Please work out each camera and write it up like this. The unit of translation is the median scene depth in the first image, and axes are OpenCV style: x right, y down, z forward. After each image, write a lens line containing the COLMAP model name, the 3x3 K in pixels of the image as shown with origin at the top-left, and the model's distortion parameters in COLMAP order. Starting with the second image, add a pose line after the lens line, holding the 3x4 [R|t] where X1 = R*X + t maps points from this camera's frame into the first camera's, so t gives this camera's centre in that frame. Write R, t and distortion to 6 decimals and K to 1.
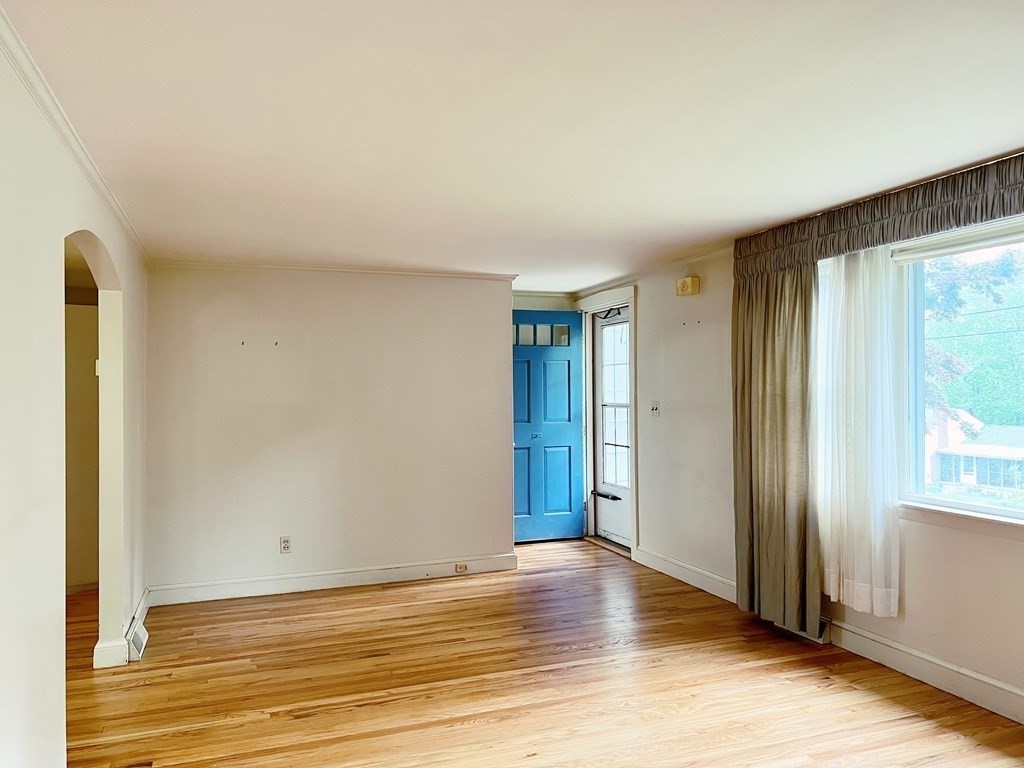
lens RADIAL K [[763.9, 0, 517.2], [0, 763.9, 388.1], [0, 0, 1]] dist [0.066331, -0.084792]
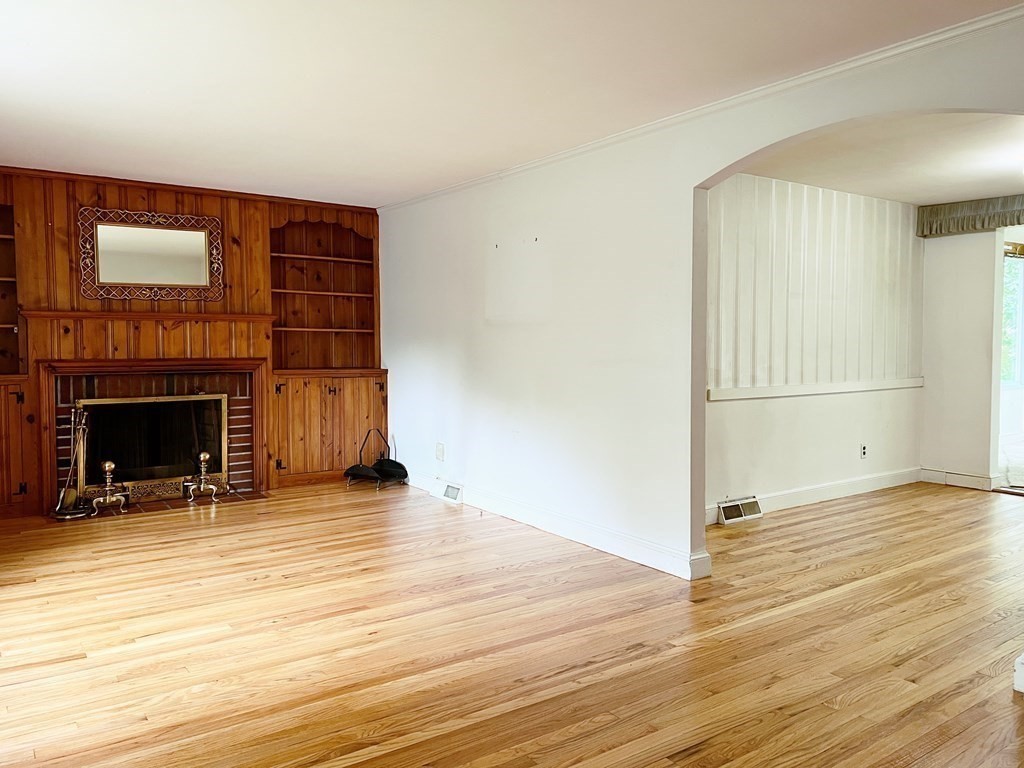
lens RADIAL K [[773.8, 0, 513.5], [0, 773.8, 381.3], [0, 0, 1]] dist [0.051996, -0.055227]
pose [[-0.966137, 0.020563, -0.257208, 0.075864], [0.008074, 0.998741, 0.049518, 0.060444], [0.257902, 0.045764, -0.965087, 1.568654]]
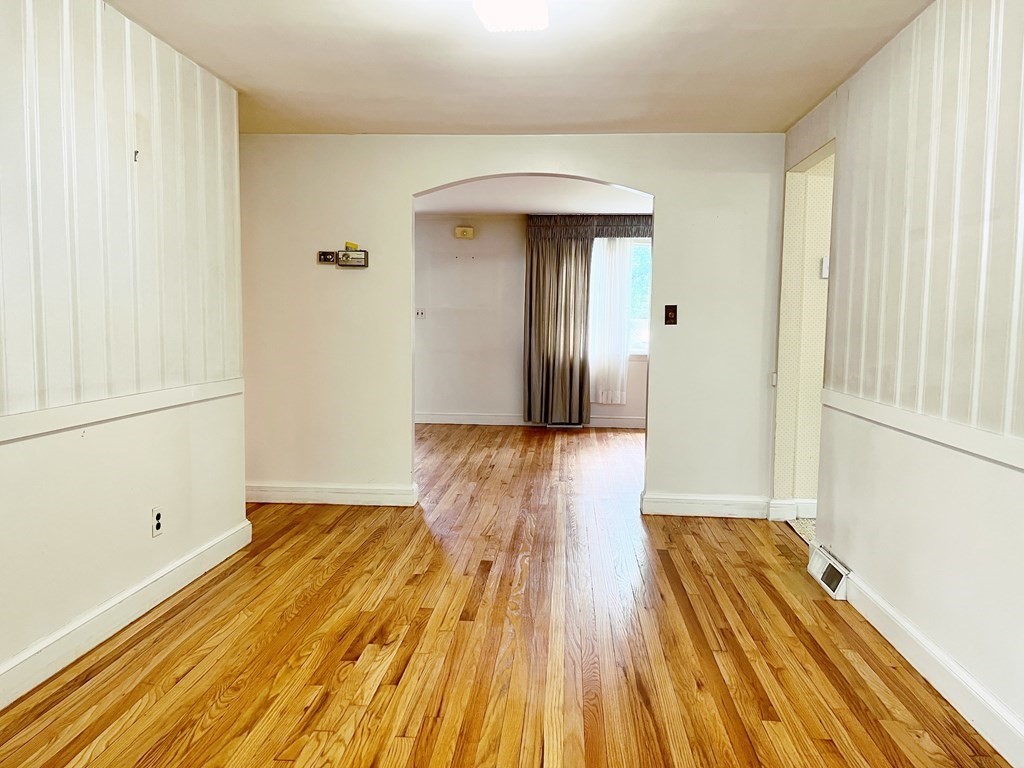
lens RADIAL K [[763.9, 0, 517.2], [0, 763.9, 388.1], [0, 0, 1]] dist [0.066331, -0.084792]
pose [[0.414196, -0.067924, 0.907650, -1.608547], [-0.018123, 0.996398, 0.082836, 0.065886], [-0.910007, -0.050760, 0.411473, 0.358138]]
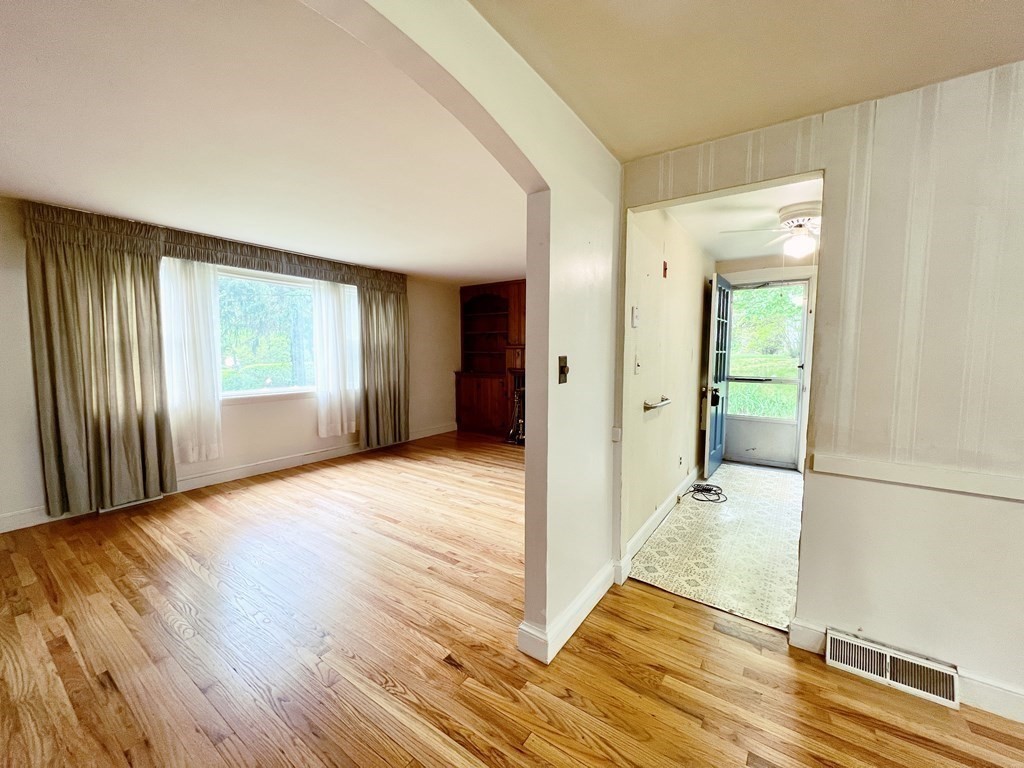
lens RADIAL K [[408.3, 0, 512.0], [0, 408.3, 384.0], [0, 0, 1]] dist [-0.000715, 0.000142]
pose [[-0.568836, -0.065144, 0.819867, -0.751174], [-0.005736, 0.997148, 0.075251, 0.028423], [-0.822431, 0.038103, -0.567587, 0.938597]]
